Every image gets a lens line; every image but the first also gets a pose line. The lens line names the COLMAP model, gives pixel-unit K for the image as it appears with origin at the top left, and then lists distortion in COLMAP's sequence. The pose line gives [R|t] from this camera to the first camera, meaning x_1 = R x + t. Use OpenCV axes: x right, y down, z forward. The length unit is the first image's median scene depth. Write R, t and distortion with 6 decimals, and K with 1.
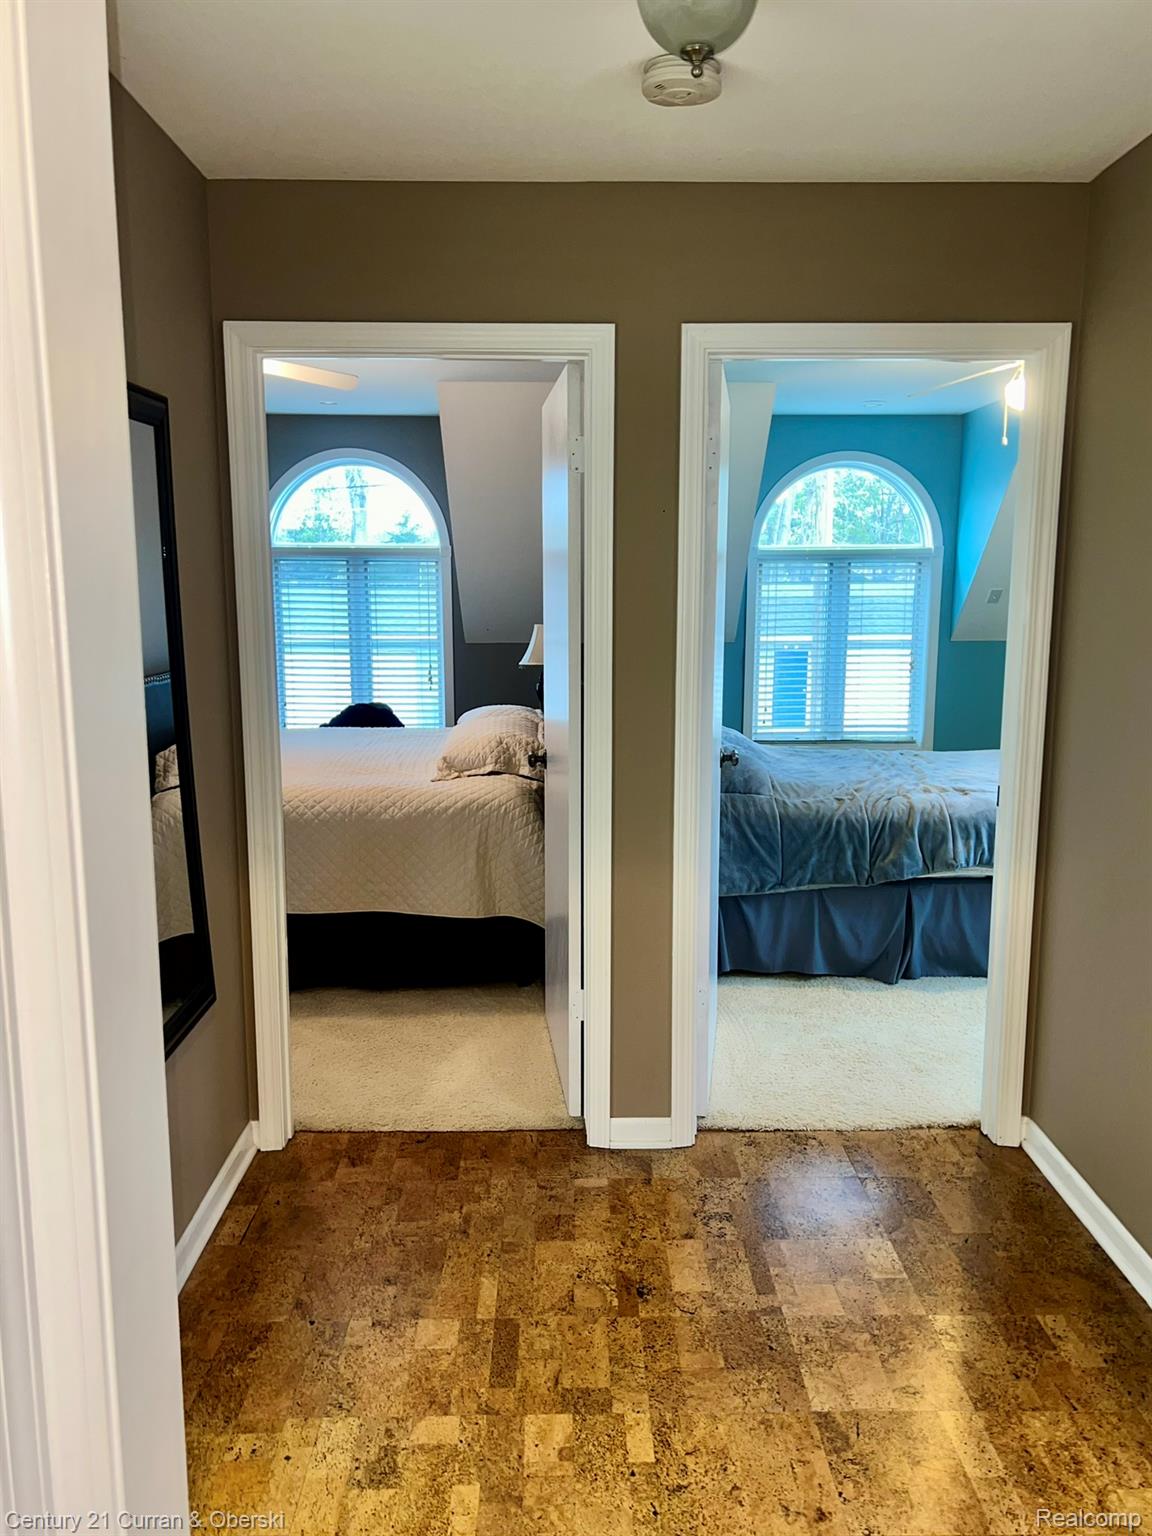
lens RADIAL K [[1196.7, 0, 577.0], [0, 1196.7, 768.9], [0, 0, 1]] dist [0.114590, 0.000306]
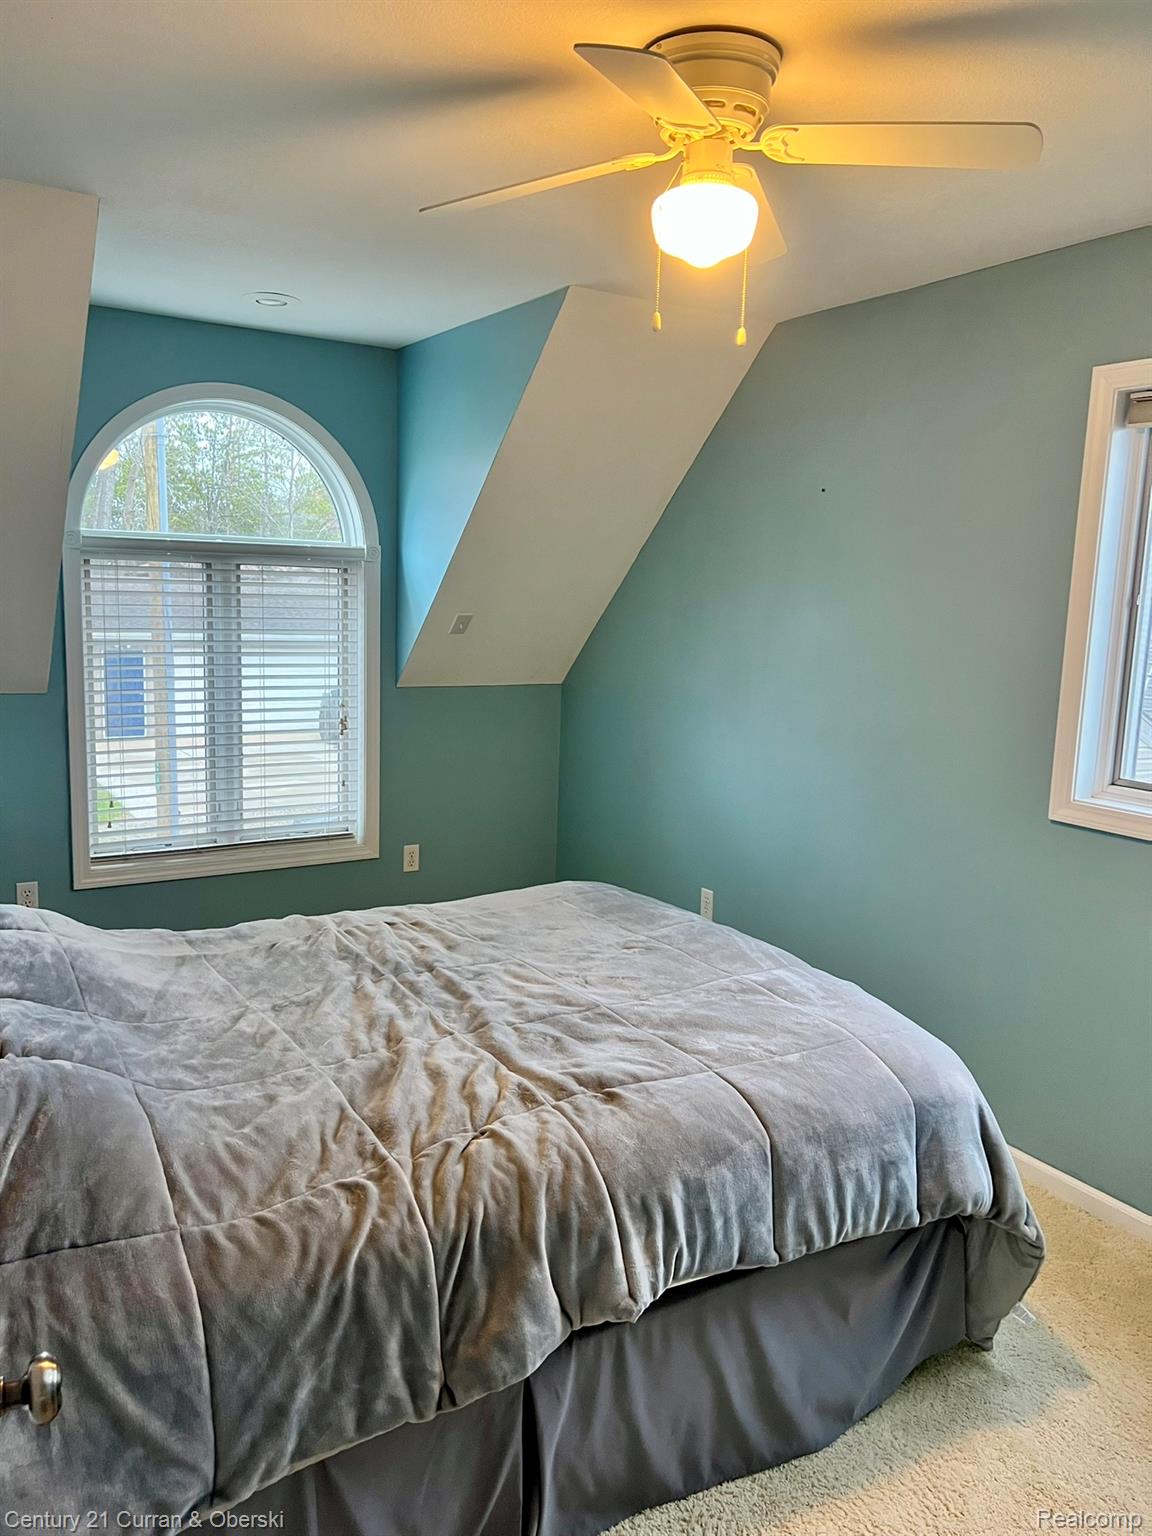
lens RADIAL K [[1178.2, 0, 575.9], [0, 1178.2, 764.2], [0, 0, 1]] dist [0.065712, -0.051141]
pose [[0.857196, -0.056621, 0.511869, 0.093659], [0.054324, 0.998334, 0.019458, -0.116937], [-0.512117, 0.011127, 0.858843, 0.646960]]
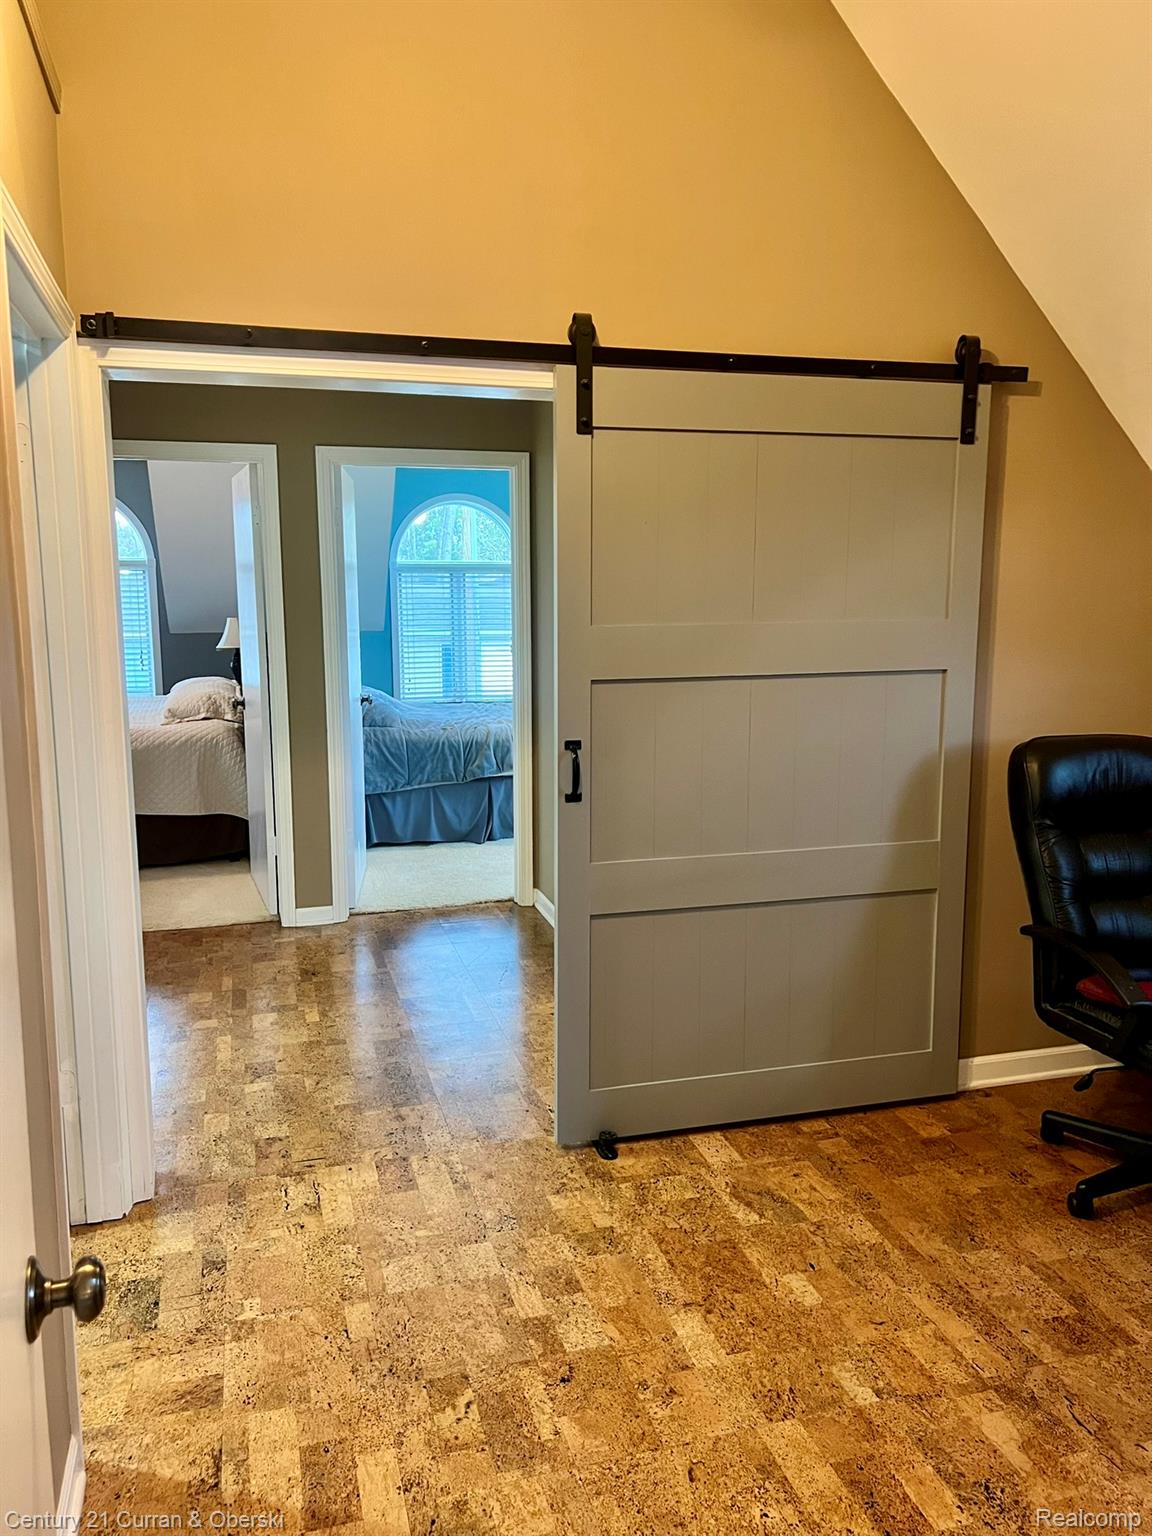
lens RADIAL K [[1178.2, 0, 605.1], [0, 1178.2, 757.5], [0, 0, 1]] dist [0.065712, -0.051141]
pose [[0.960298, -0.042138, 0.275775, -0.003480], [0.043794, 0.999041, 0.000153, 0.072478], [-0.275517, 0.011930, 0.961222, -0.526382]]
